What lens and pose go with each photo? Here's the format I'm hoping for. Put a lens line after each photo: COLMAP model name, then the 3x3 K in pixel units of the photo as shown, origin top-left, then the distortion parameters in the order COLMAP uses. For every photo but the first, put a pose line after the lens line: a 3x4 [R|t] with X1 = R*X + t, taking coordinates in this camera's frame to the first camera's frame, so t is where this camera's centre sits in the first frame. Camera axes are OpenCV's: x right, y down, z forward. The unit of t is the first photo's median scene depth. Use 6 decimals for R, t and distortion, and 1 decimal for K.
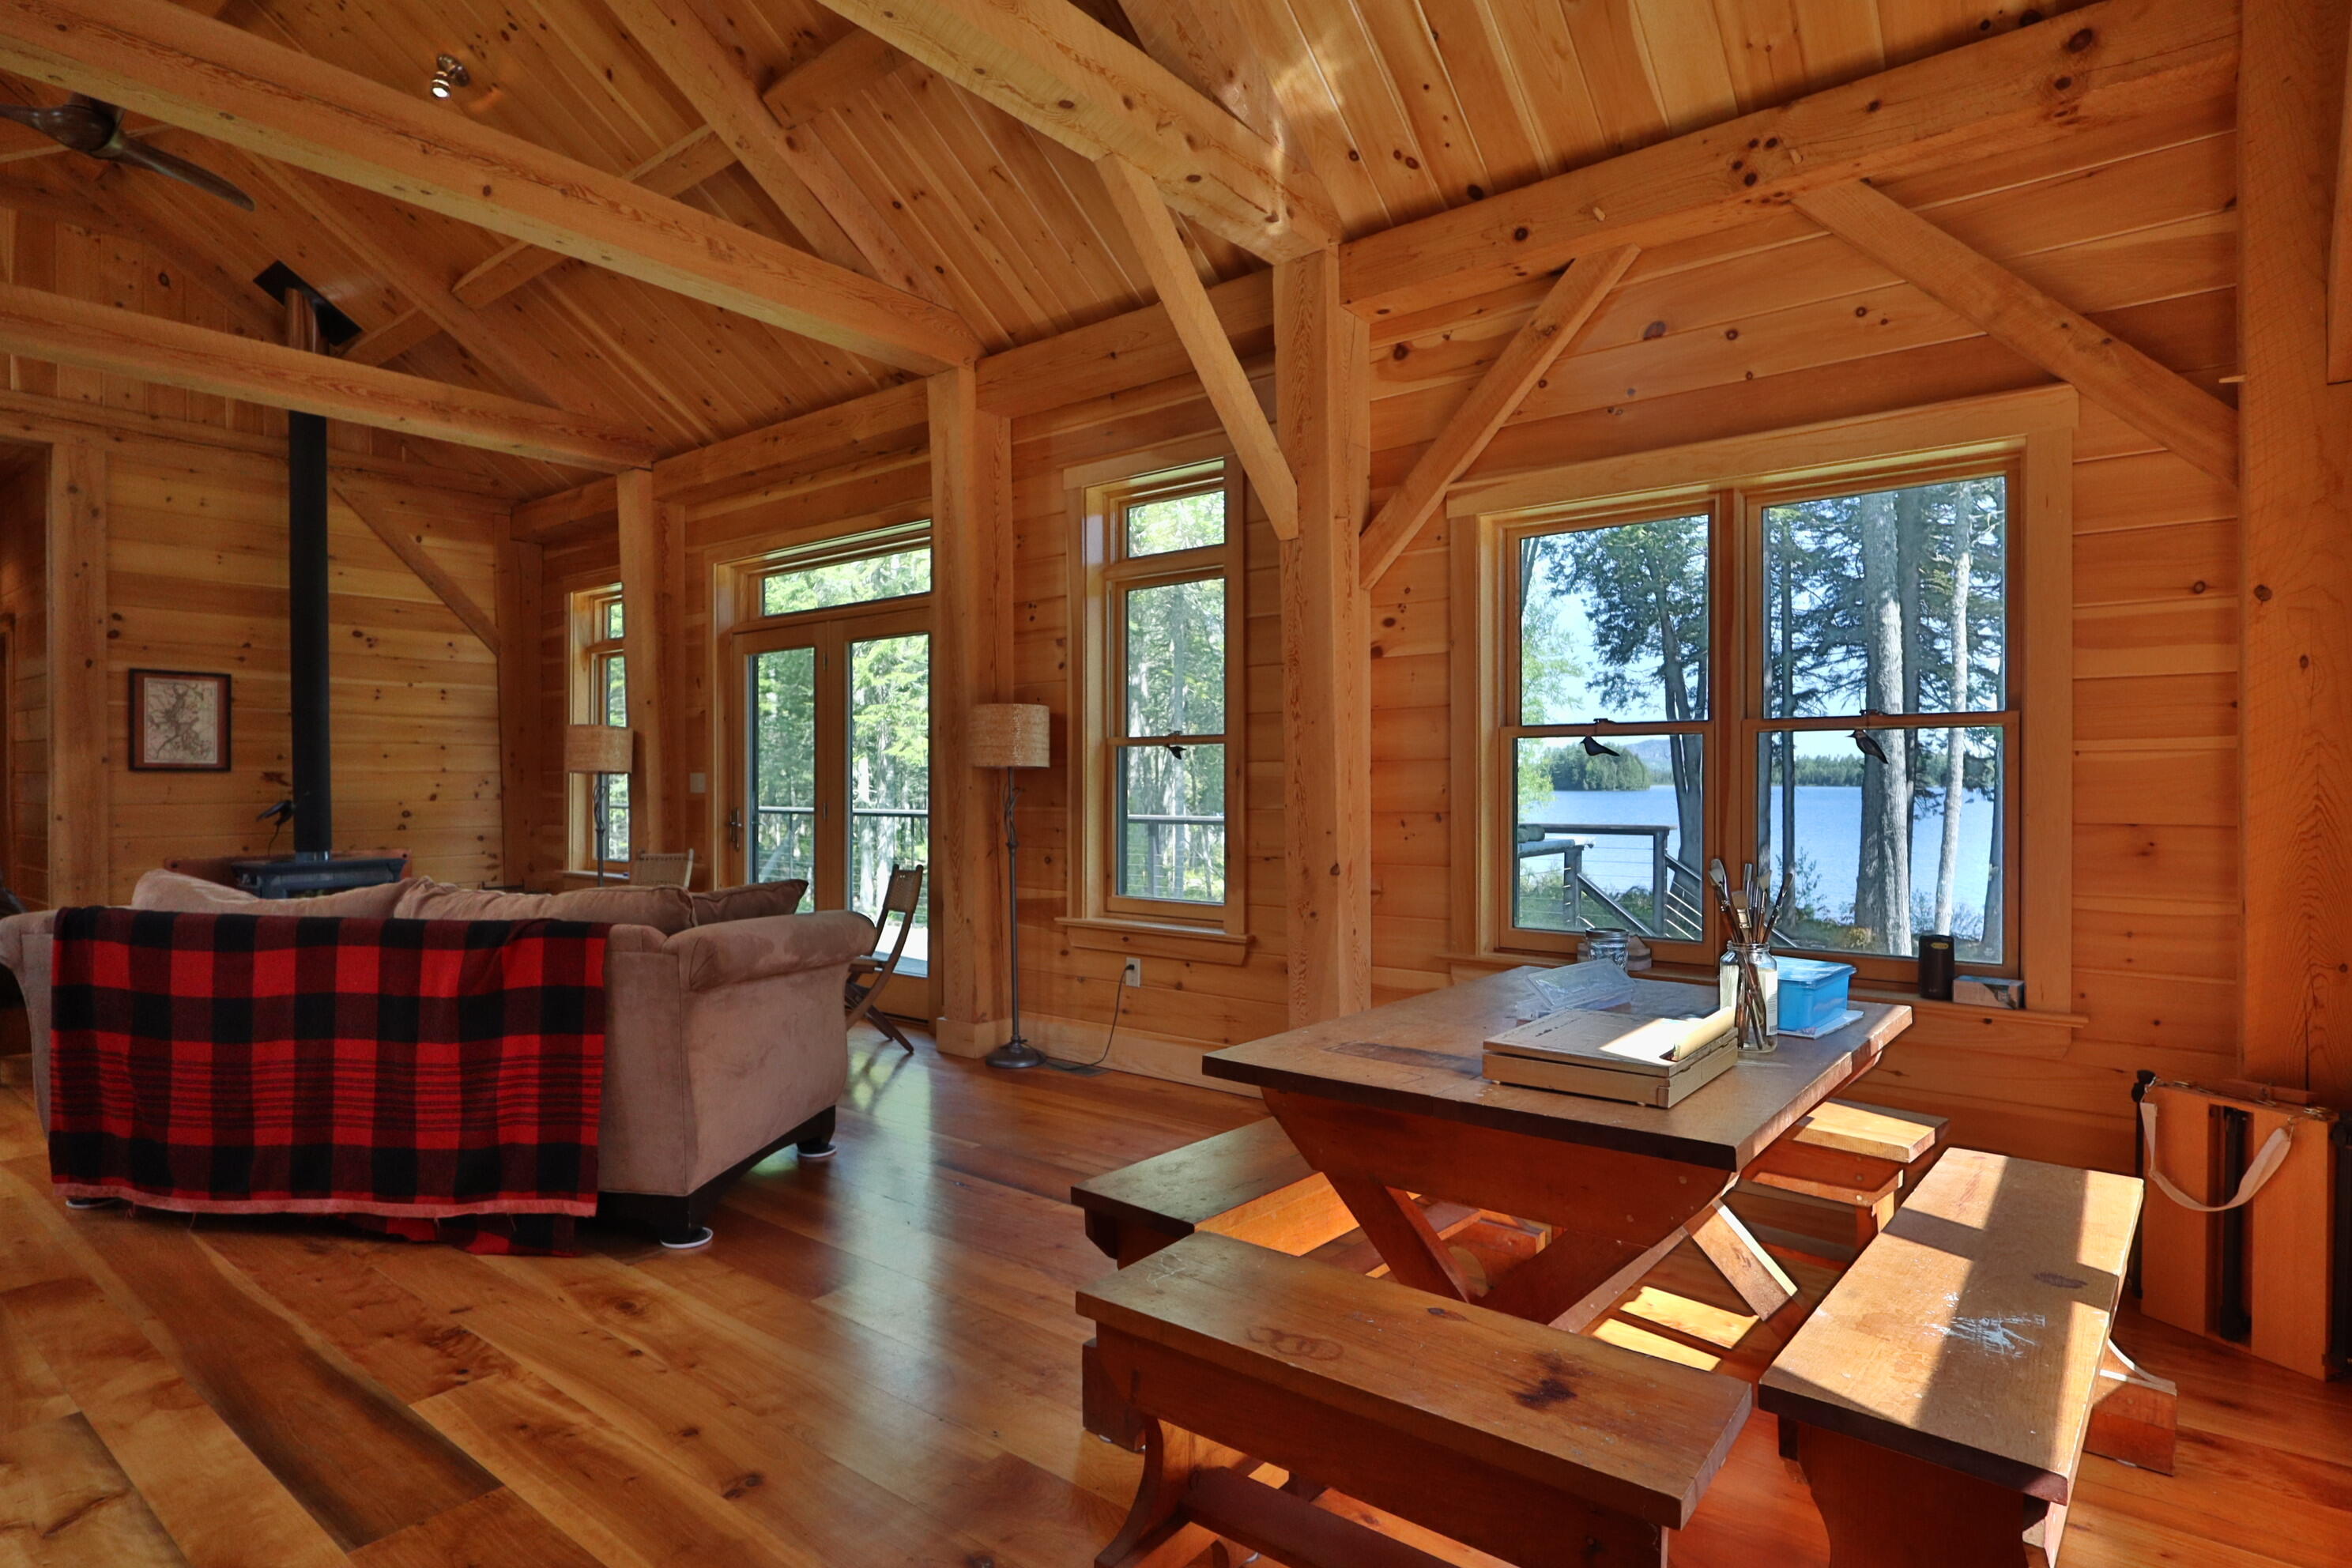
lens RADIAL K [[1225.7, 0, 1176.0], [0, 1225.7, 784.0], [0, 0, 1]] dist [-0.002636, 0.000281]
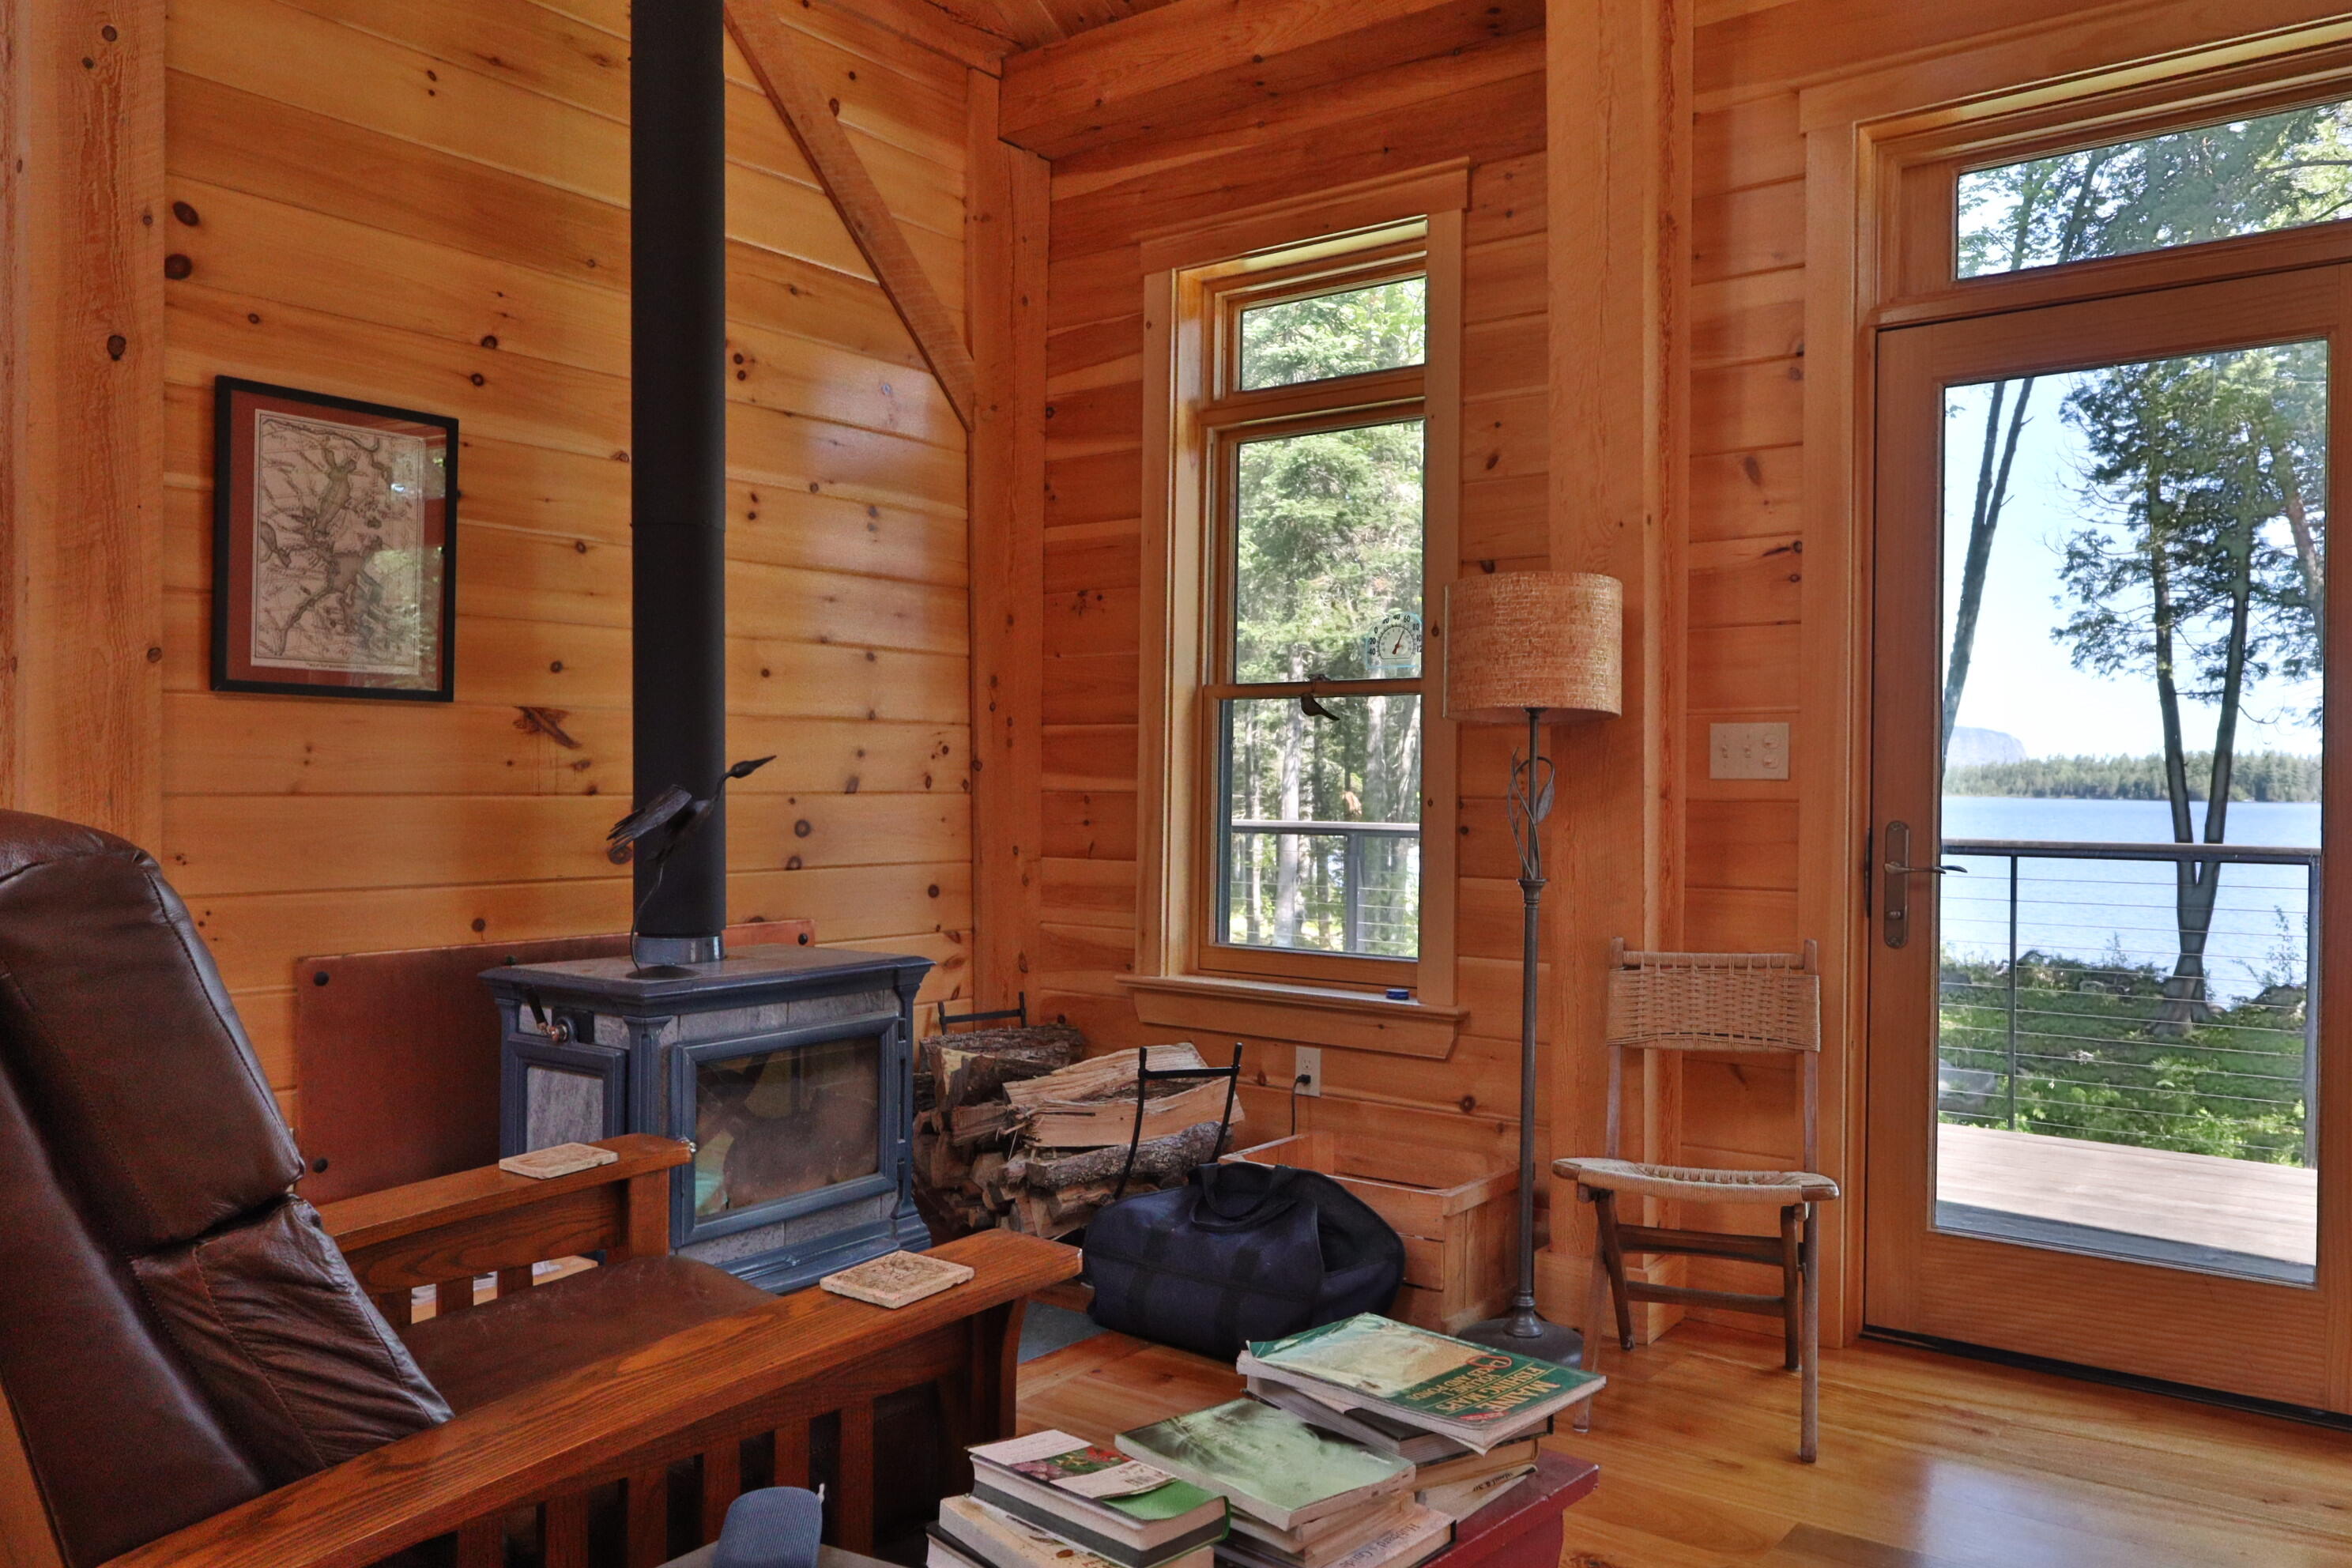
lens RADIAL K [[1768.0, 0, 1176.0], [0, 1768.0, 784.0], [0, 0, 1]] dist [-0.000265, 0.004145]
pose [[0.999880, 0.010915, 0.010958, -0.591103], [-0.010889, 0.999938, -0.002461, 0.012514], [-0.010984, 0.002342, 0.999937, 0.515310]]
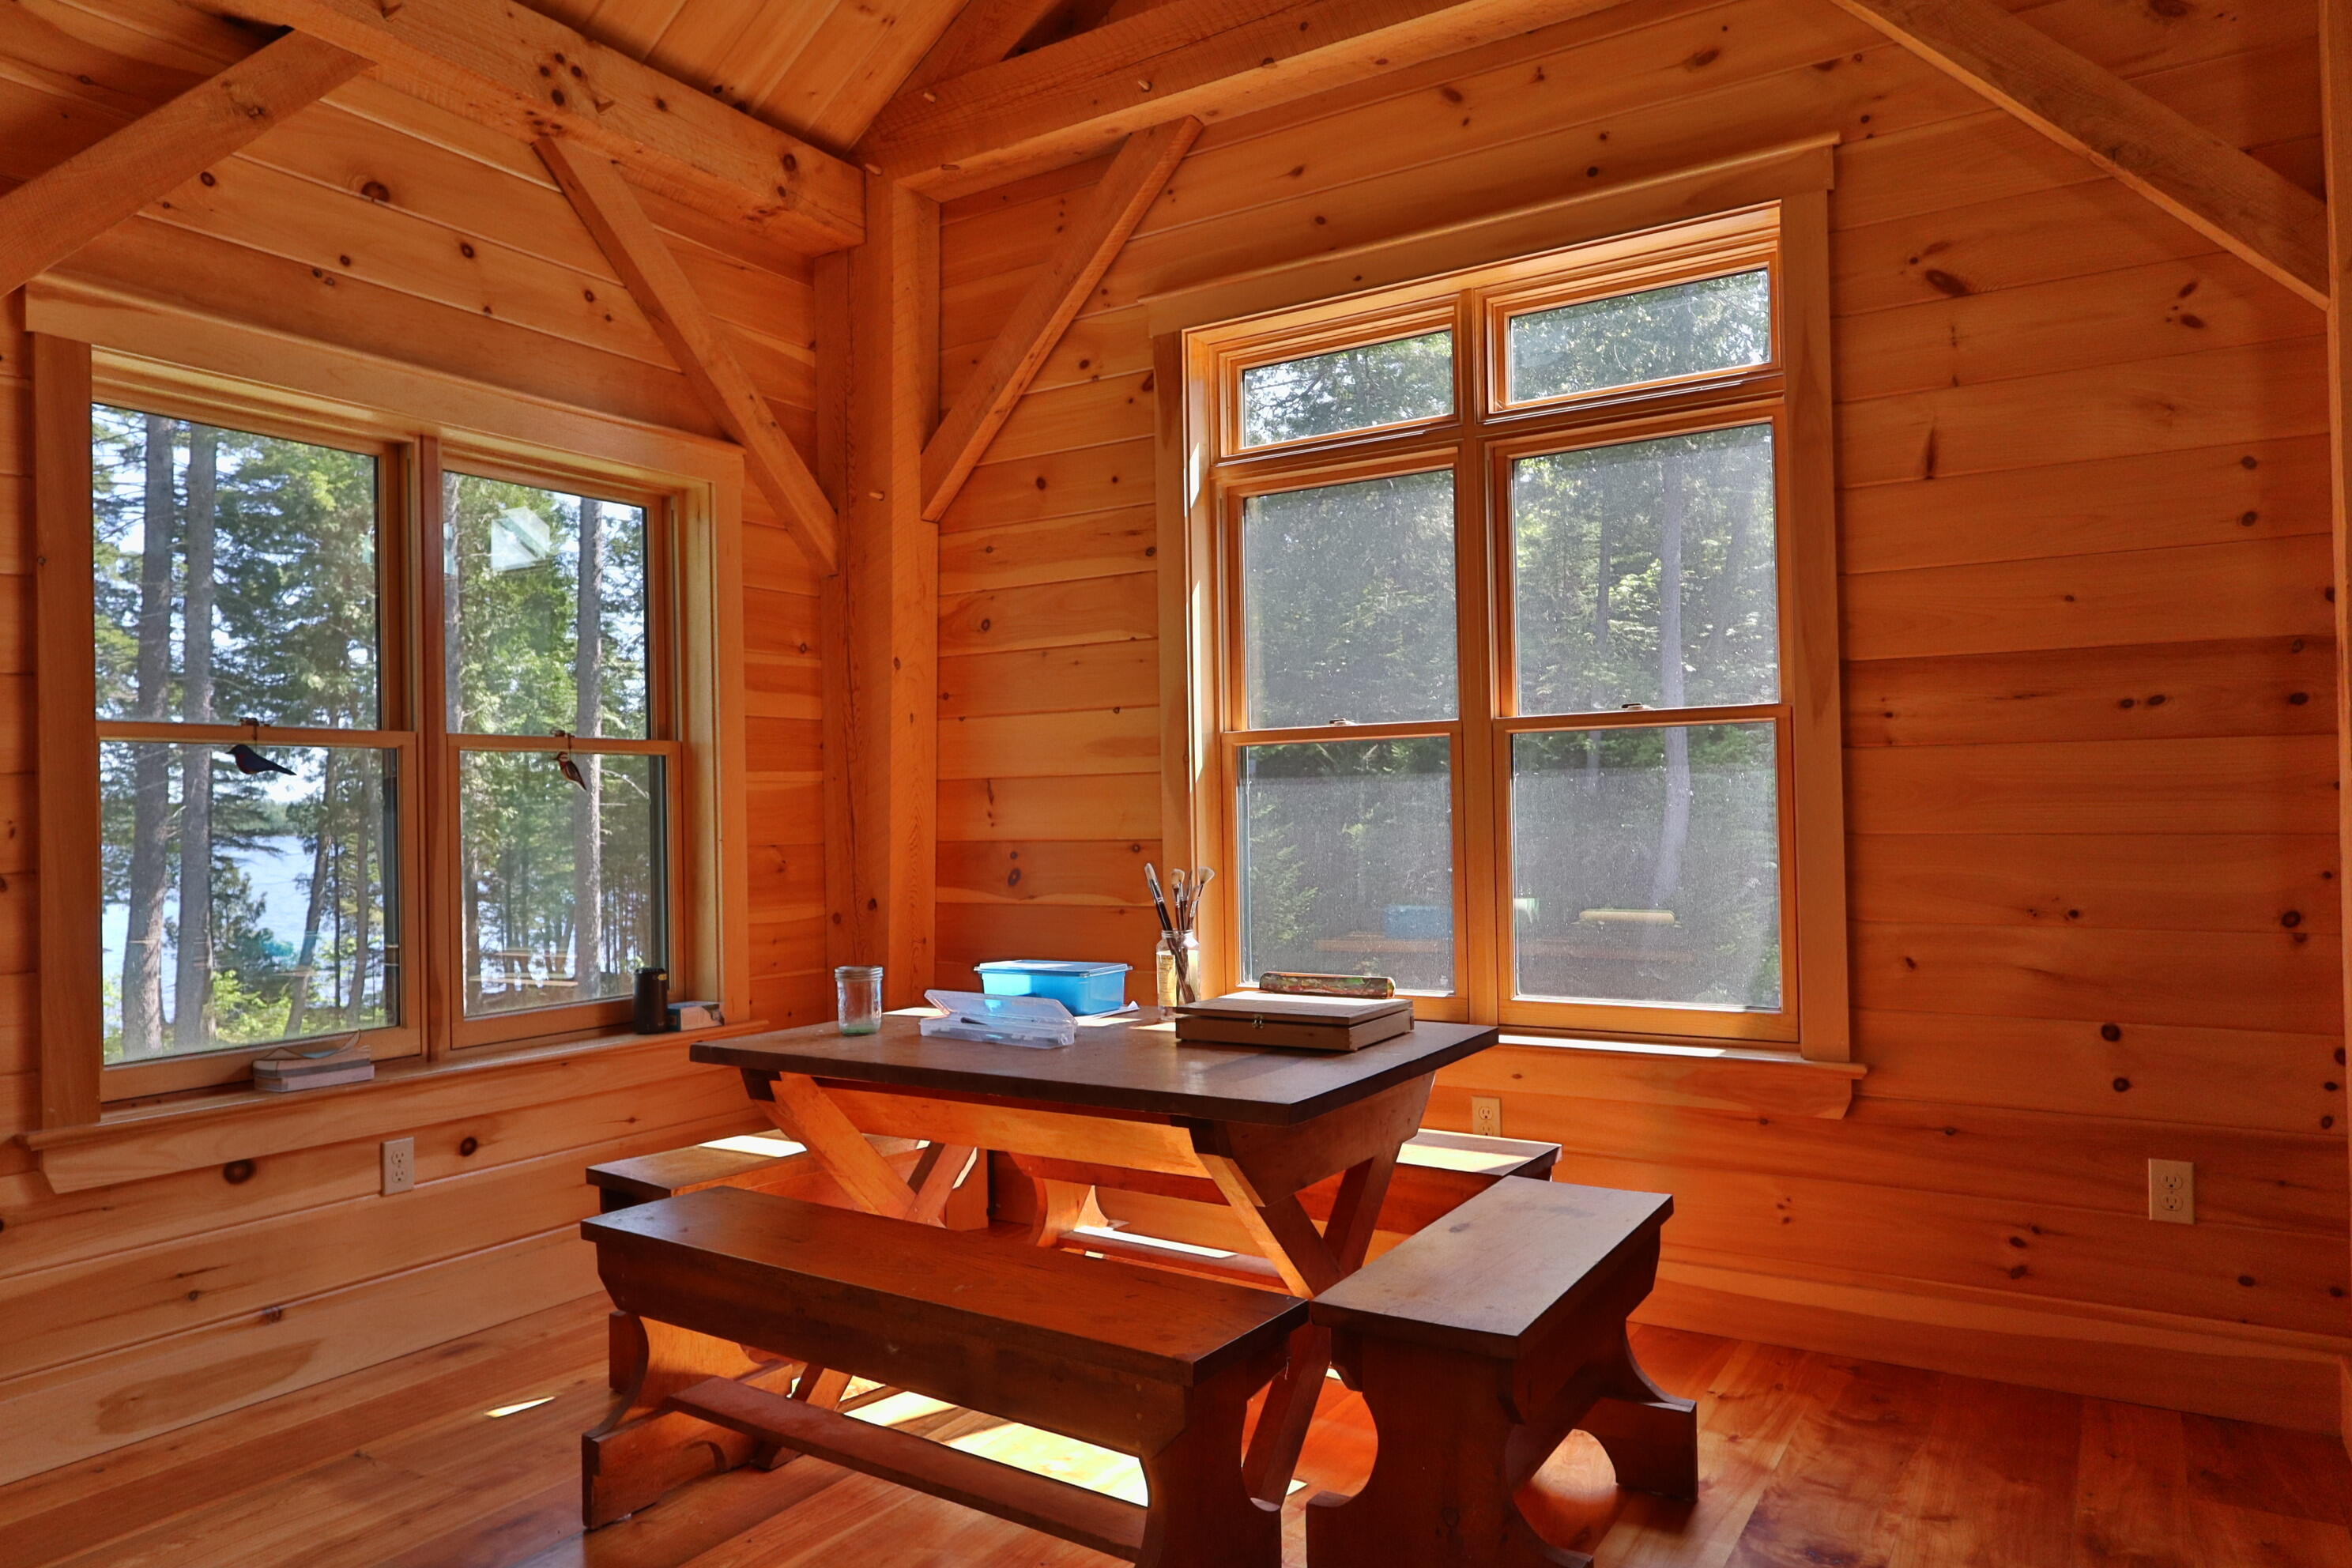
lens RADIAL K [[1473.1, 0, 1176.0], [0, 1473.1, 784.0], [0, 0, 1]] dist [-0.002940, -0.000306]
pose [[-0.103218, 0.027810, 0.994270, -0.292370], [0.023388, 0.999401, -0.025525, 0.008557], [-0.994384, 0.020620, -0.103807, 0.351928]]
